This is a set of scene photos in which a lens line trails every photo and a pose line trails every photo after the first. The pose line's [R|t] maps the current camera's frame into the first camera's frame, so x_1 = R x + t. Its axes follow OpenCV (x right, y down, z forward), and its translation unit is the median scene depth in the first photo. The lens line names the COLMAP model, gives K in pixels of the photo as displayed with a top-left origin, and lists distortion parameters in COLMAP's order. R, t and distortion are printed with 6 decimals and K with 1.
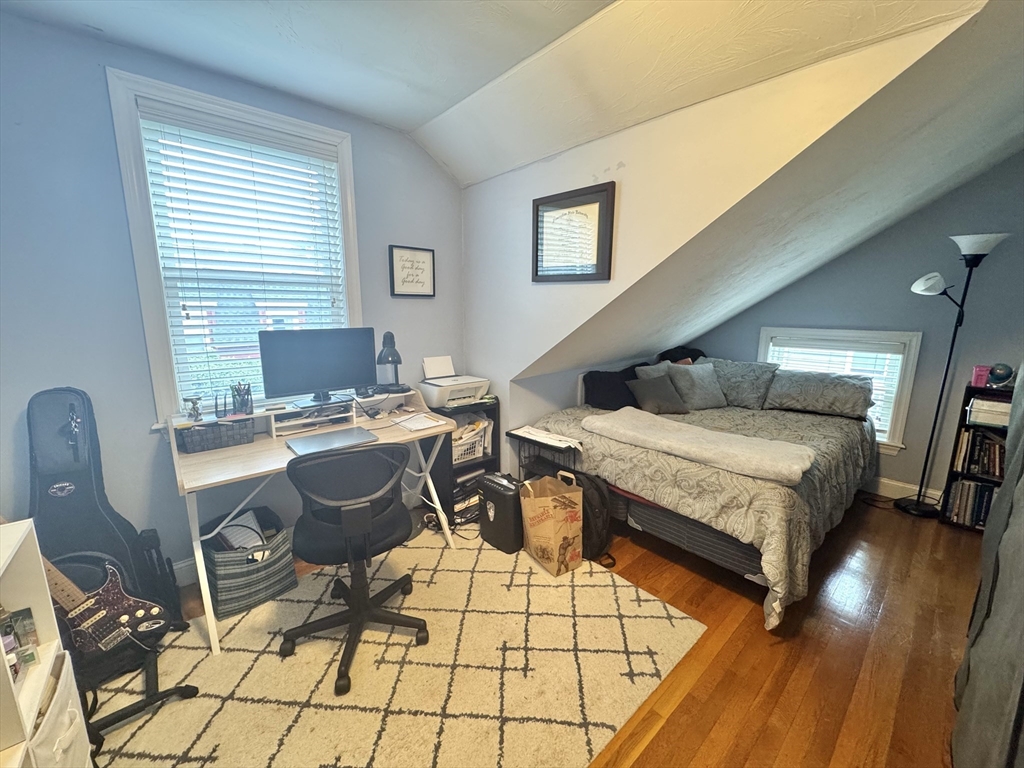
lens RADIAL K [[408.1, 0, 511.4], [0, 408.1, 383.8], [0, 0, 1]] dist [-0.001474, -0.000040]
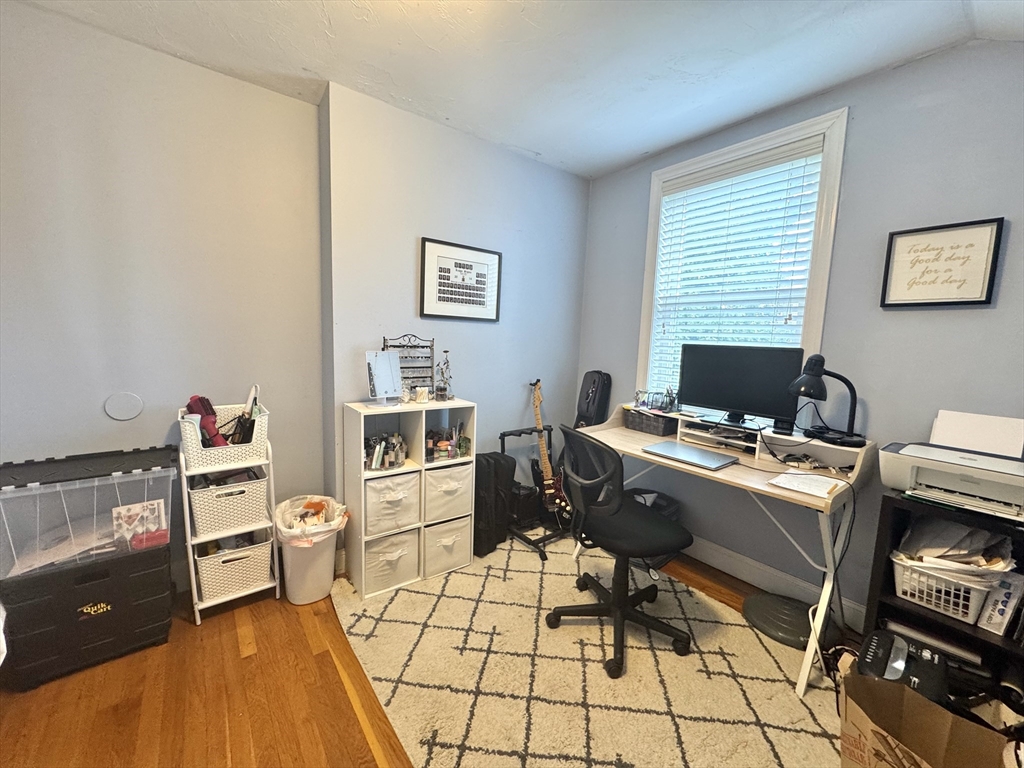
lens RADIAL K [[408.1, 0, 509.8], [0, 408.1, 382.0], [0, 0, 1]] dist [-0.001474, -0.000040]
pose [[-0.061323, 0.105170, -0.992562, 0.672936], [-0.214007, 0.969921, 0.115993, -0.064086], [0.974905, 0.219529, -0.036972, 0.702816]]
